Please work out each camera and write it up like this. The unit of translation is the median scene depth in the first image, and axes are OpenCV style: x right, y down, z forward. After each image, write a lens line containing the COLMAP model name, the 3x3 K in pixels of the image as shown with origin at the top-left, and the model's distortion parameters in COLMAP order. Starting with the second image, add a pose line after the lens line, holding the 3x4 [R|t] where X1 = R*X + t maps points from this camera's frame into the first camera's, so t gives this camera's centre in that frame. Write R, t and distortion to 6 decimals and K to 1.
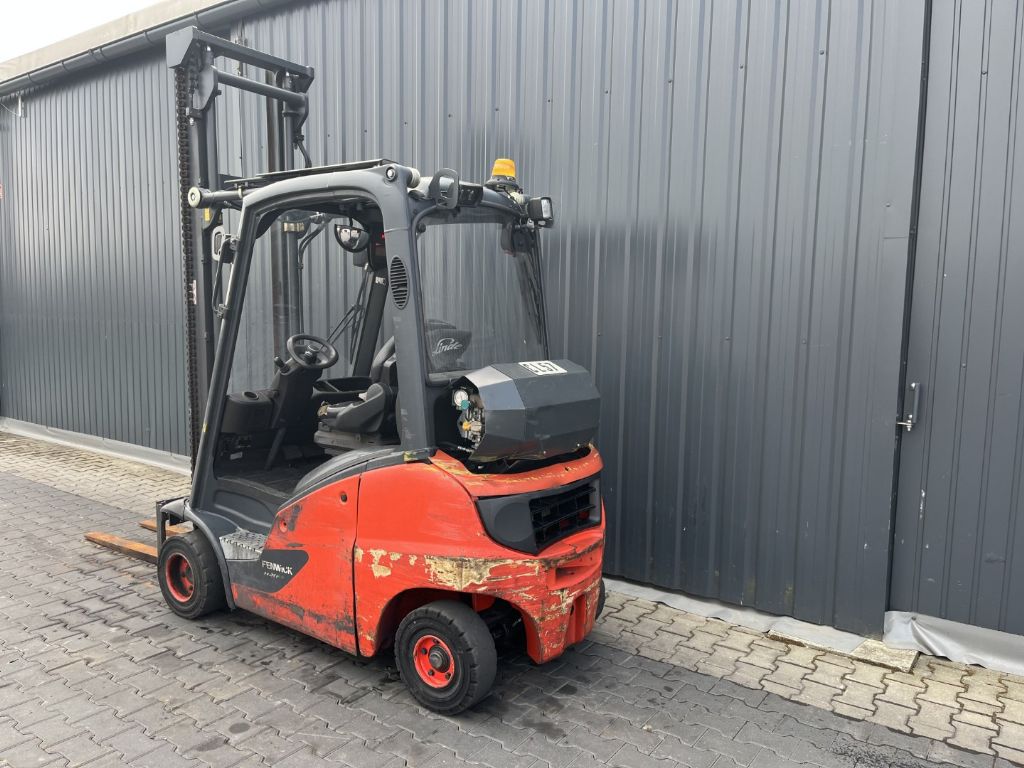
lens RADIAL K [[767.8, 0, 489.9], [0, 767.8, 390.0], [0, 0, 1]] dist [0.077955, -0.105345]
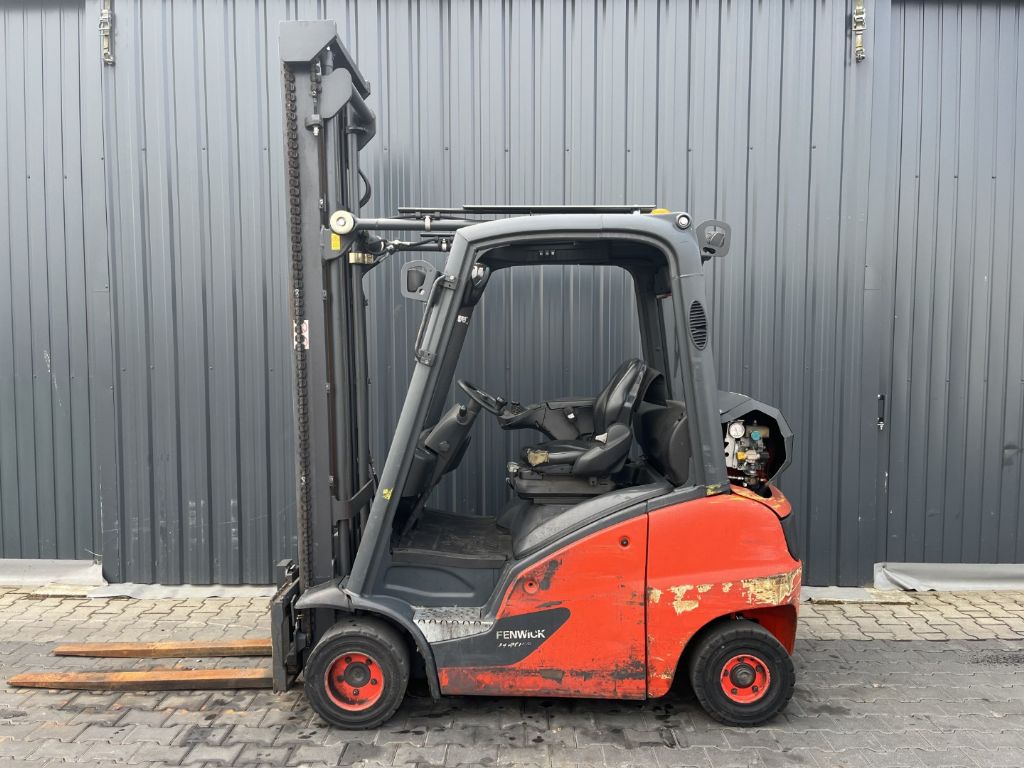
lens RADIAL K [[767.8, 0, 516.9], [0, 767.8, 391.5], [0, 0, 1]] dist [0.077955, -0.105345]
pose [[0.821614, -0.053380, 0.567539, -0.798689], [0.073300, 0.997234, -0.012320, -0.046987], [-0.565311, 0.051723, 0.823254, 0.240708]]
